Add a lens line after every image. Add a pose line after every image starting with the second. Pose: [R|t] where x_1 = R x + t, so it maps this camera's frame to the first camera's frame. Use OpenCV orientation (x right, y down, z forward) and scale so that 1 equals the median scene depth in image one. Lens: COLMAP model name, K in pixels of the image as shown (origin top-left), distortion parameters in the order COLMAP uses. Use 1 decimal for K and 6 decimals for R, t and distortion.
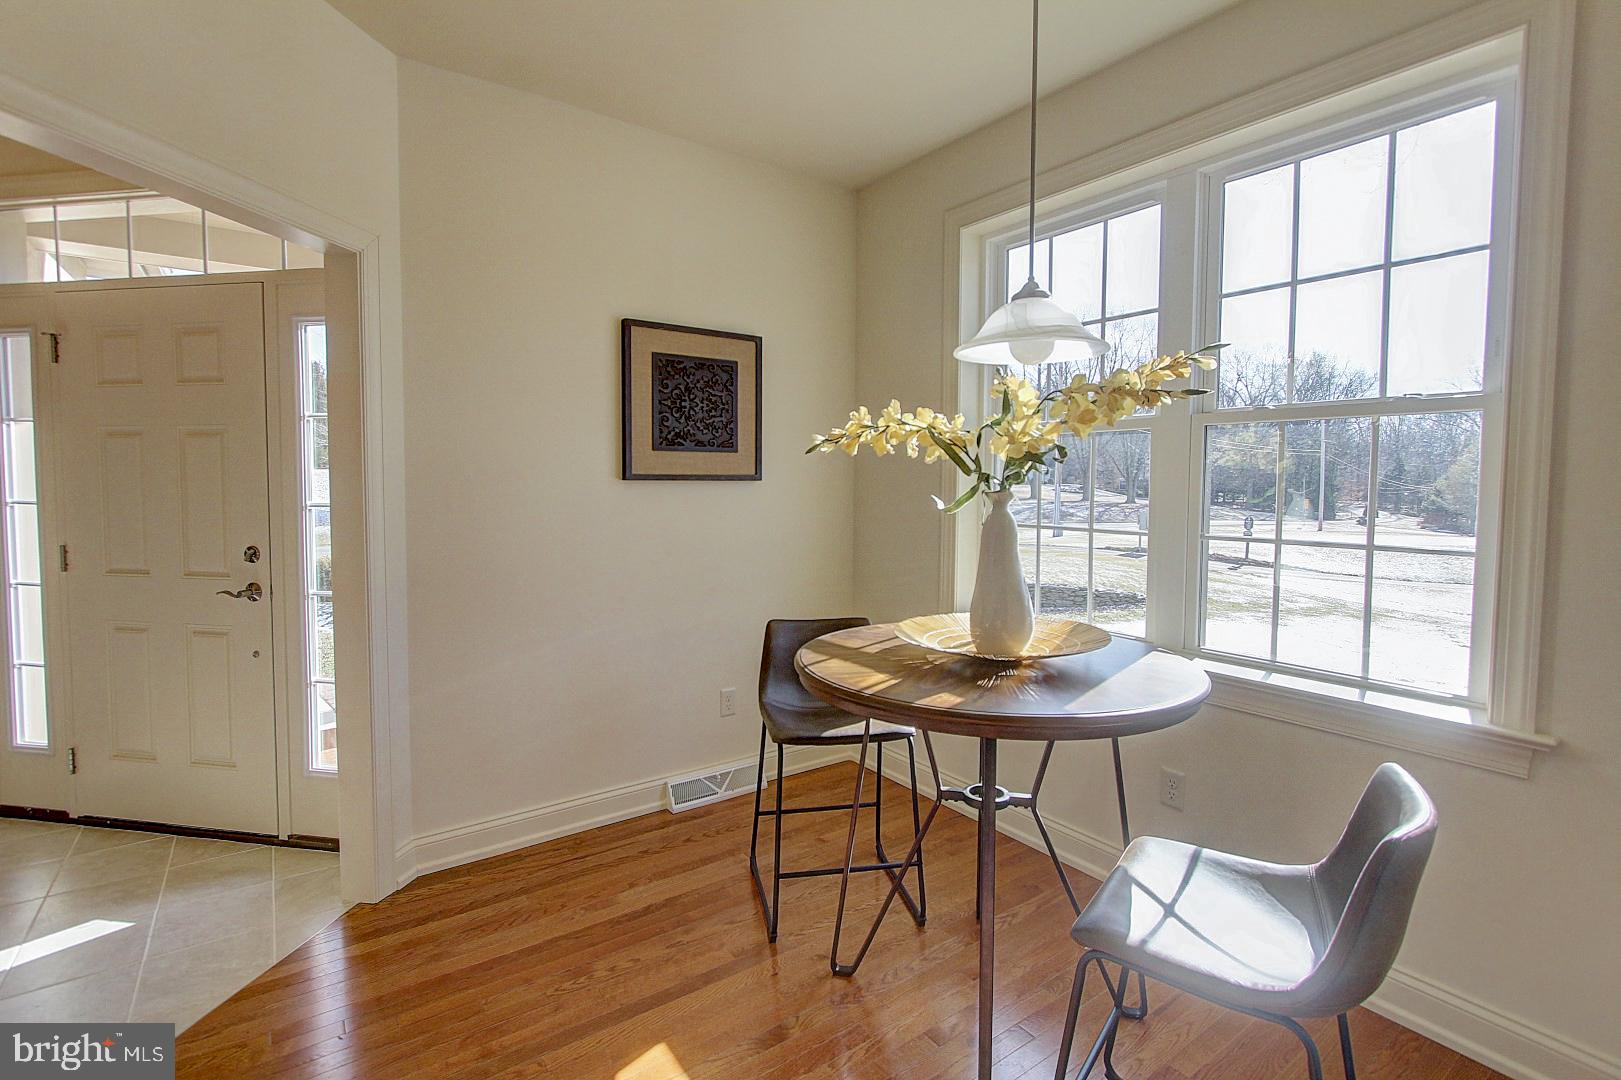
lens RADIAL K [[748.2, 0, 807.9], [0, 748.2, 523.0], [0, 0, 1]] dist [-0.013166, 0.002464]
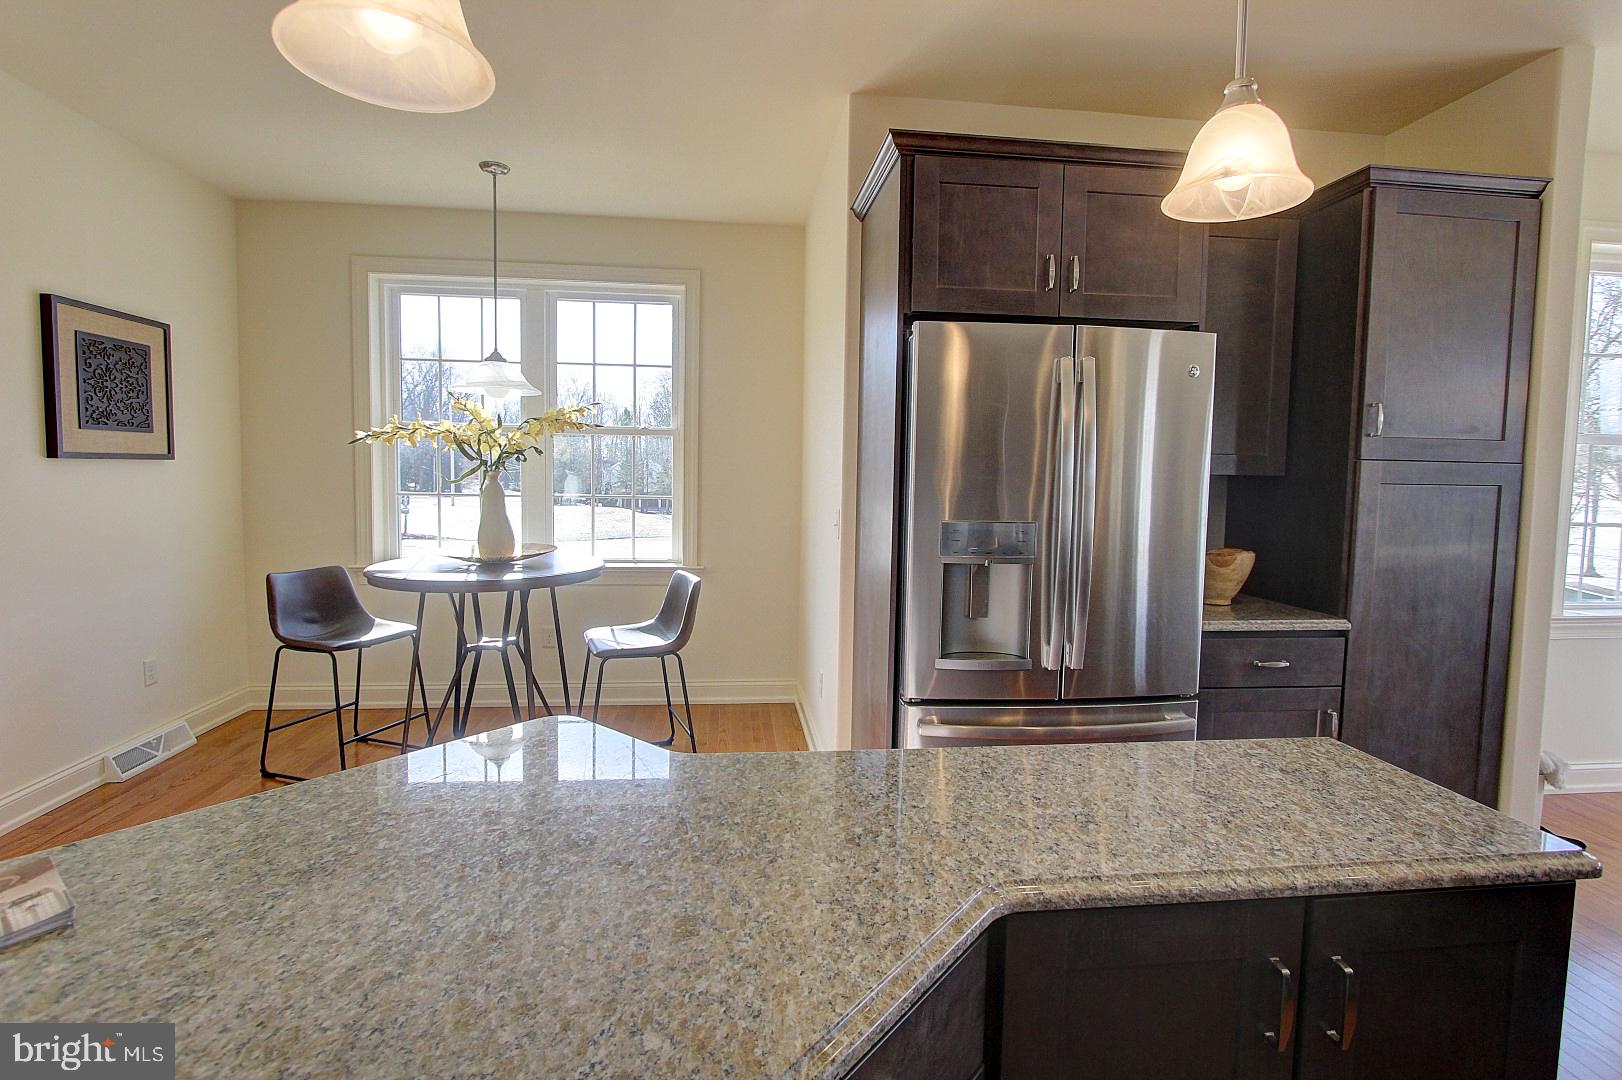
lens RADIAL K [[748.7, 0, 816.8], [0, 748.7, 544.3], [0, 0, 1]] dist [-0.013166, 0.002464]
pose [[0.485493, -0.082973, 0.870294, -0.599569], [0.033588, 0.996521, 0.076271, 0.015379], [-0.873595, -0.007798, 0.486591, -0.349976]]
